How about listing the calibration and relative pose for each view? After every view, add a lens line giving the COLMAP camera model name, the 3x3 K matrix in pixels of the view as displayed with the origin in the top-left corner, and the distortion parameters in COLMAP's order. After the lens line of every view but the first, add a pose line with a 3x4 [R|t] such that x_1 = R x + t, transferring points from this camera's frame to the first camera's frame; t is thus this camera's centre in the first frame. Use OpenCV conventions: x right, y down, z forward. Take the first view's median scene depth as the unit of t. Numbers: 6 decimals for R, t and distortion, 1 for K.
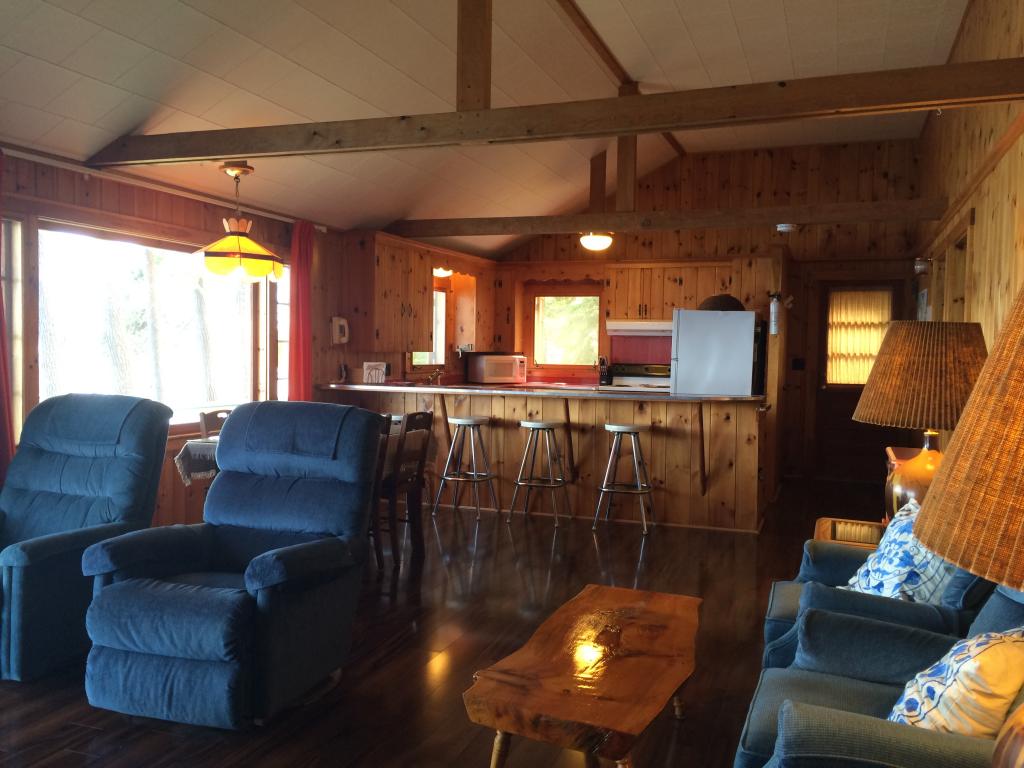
lens RADIAL K [[876.4, 0, 511.2], [0, 876.4, 383.1], [0, 0, 1]] dist [0.076375, -0.088370]
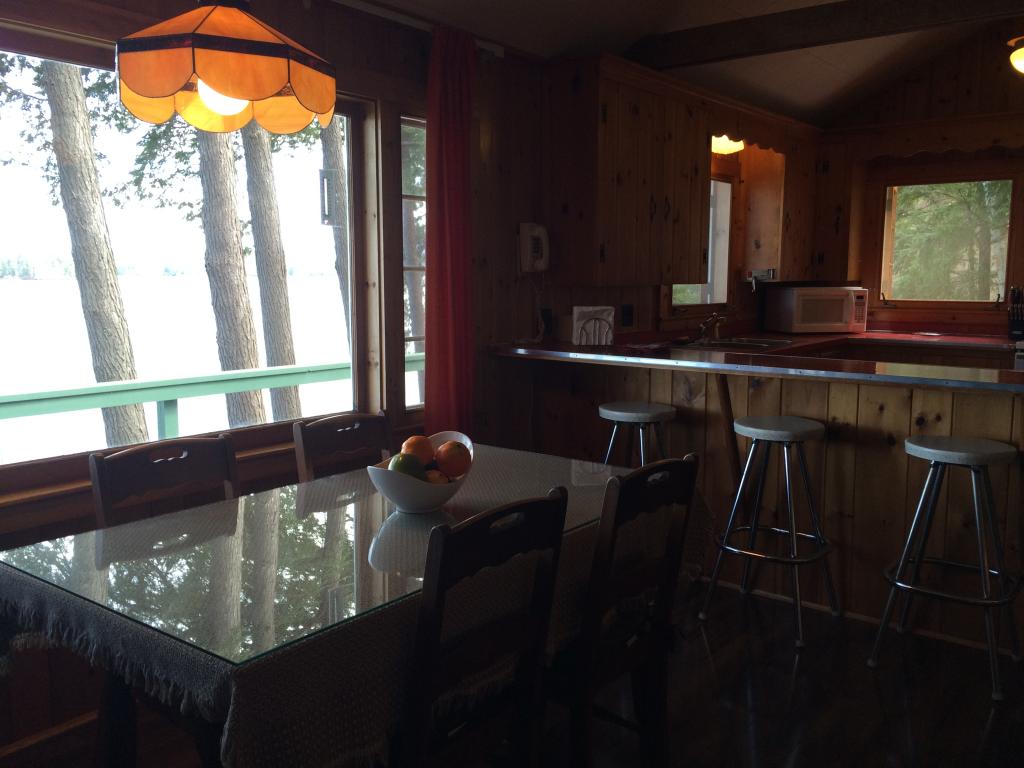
lens RADIAL K [[876.4, 0, 506.7], [0, 876.4, 383.7], [0, 0, 1]] dist [0.076375, -0.088370]
pose [[0.950841, 0.026373, -0.308556, -0.032994], [-0.000639, 0.996532, 0.083207, -0.017536], [0.309680, -0.078919, 0.947560, 0.393528]]
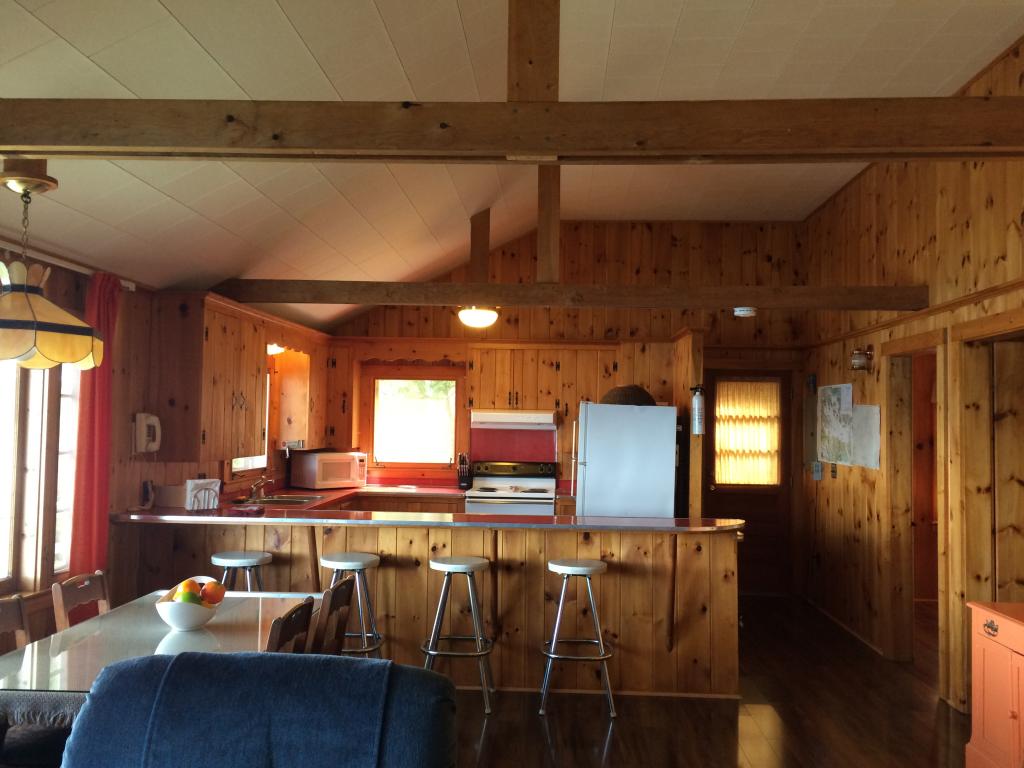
lens RADIAL K [[876.4, 0, 515.2], [0, 876.4, 383.7], [0, 0, 1]] dist [0.076375, -0.088370]
pose [[0.954156, 0.013590, 0.299001, -0.107887], [0.009715, 0.997036, -0.076317, -0.035789], [-0.299152, 0.075723, 0.951196, 0.213424]]
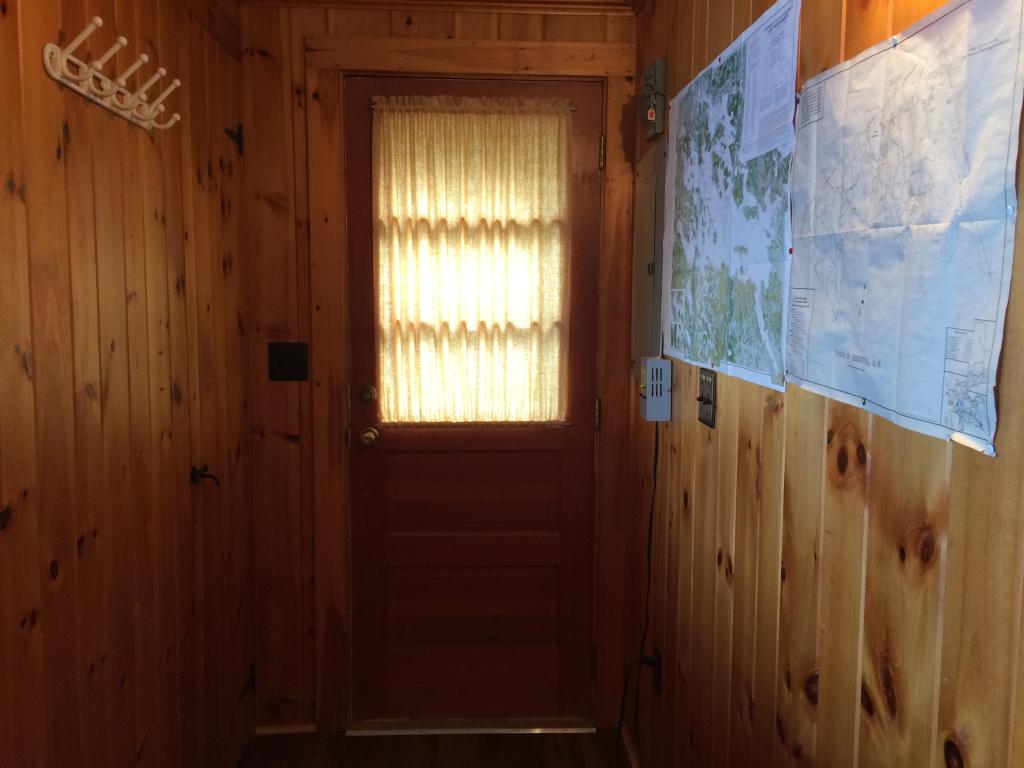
lens RADIAL K [[876.4, 0, 516.6], [0, 876.4, 379.0], [0, 0, 1]] dist [0.076375, -0.088370]
pose [[0.919211, -0.047226, 0.390923, 0.294041], [0.023706, 0.997618, 0.064777, -0.034223], [-0.393051, -0.050276, 0.918141, 0.733062]]
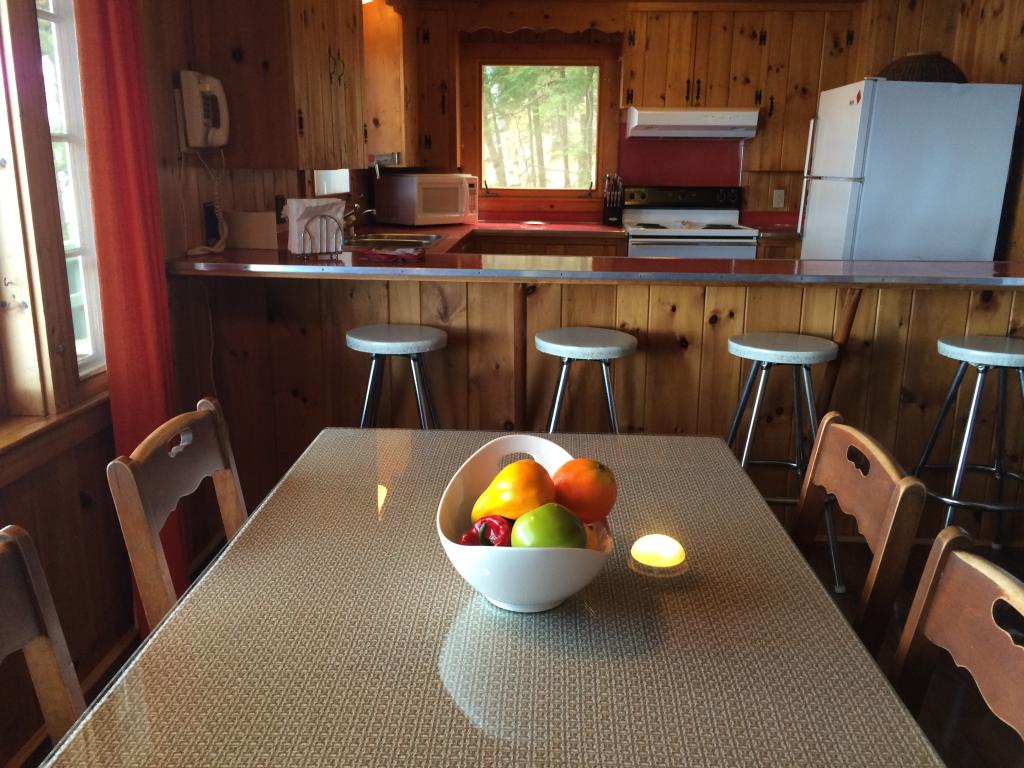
lens RADIAL K [[876.4, 0, 516.9], [0, 876.4, 385.6], [0, 0, 1]] dist [0.076375, -0.088370]
pose [[0.949895, -0.079498, 0.302292, -0.161429], [0.014427, 0.977236, 0.211664, -0.019907], [-0.312237, -0.196697, 0.929418, 0.495588]]
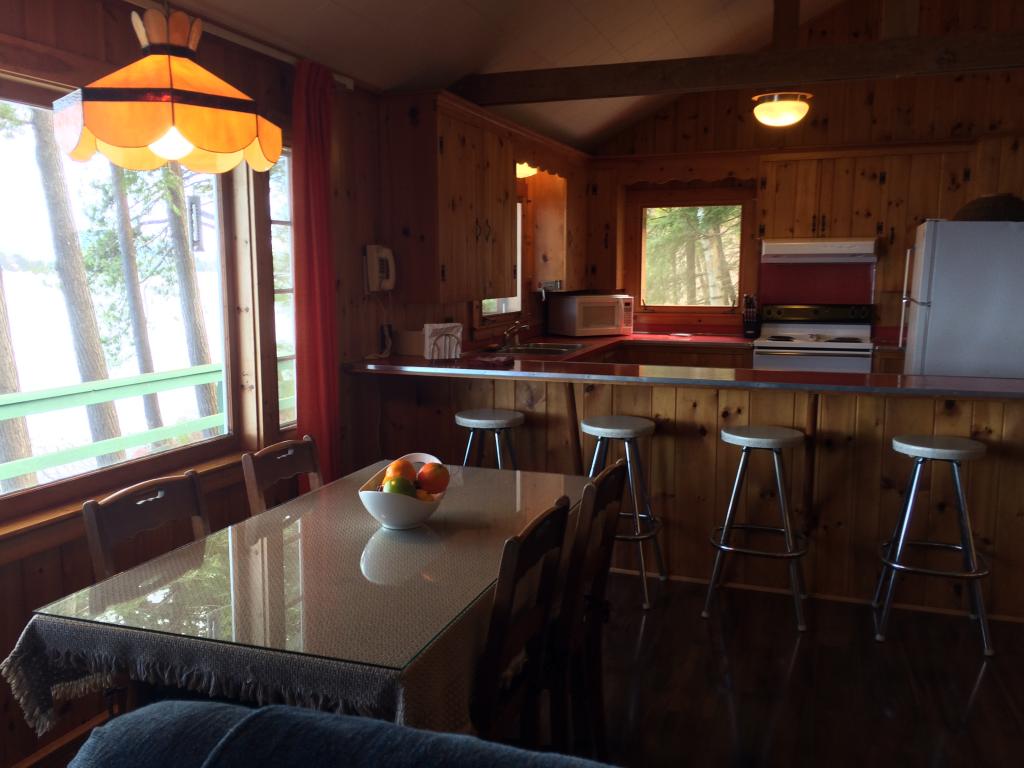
lens RADIAL K [[876.4, 0, 511.8], [0, 876.4, 386.2], [0, 0, 1]] dist [0.076375, -0.088370]
pose [[0.999851, -0.016640, 0.004583, -0.094079], [0.016132, 0.995370, 0.094753, -0.030219], [-0.006139, -0.094665, 0.995490, 0.348616]]
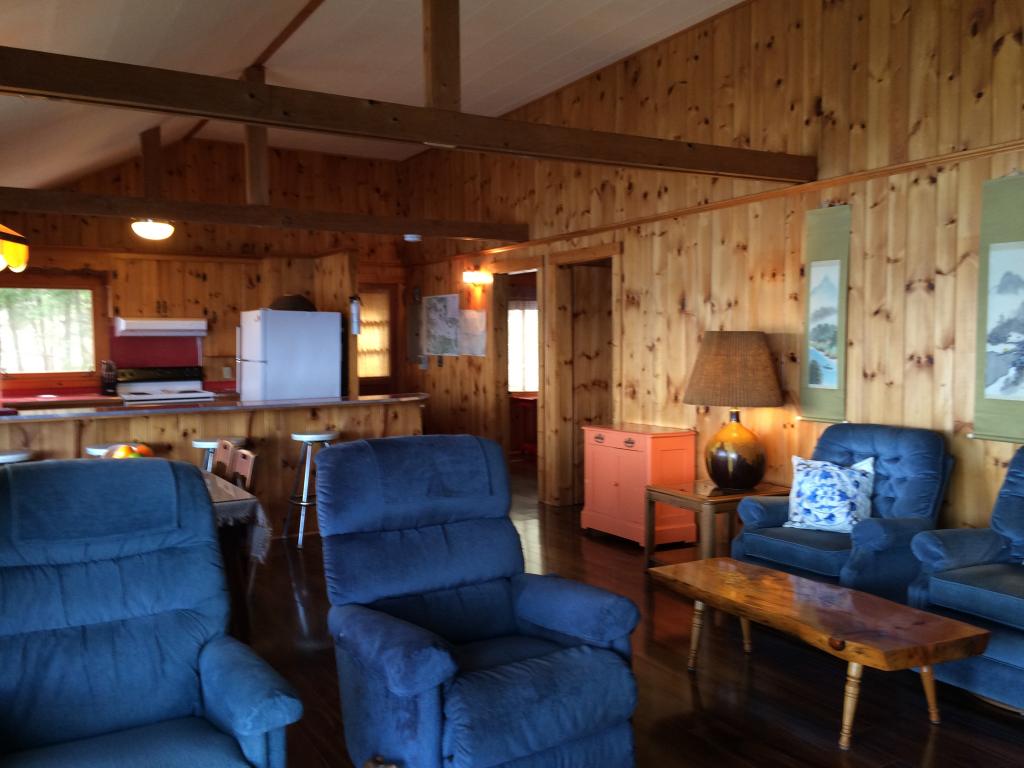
lens RADIAL K [[876.4, 0, 516.2], [0, 876.4, 382.2], [0, 0, 1]] dist [0.076375, -0.088370]
pose [[0.633082, -0.059766, 0.771774, -0.346110], [0.049697, 0.998096, 0.036526, -0.023725], [-0.772488, 0.015231, 0.634847, 0.162445]]
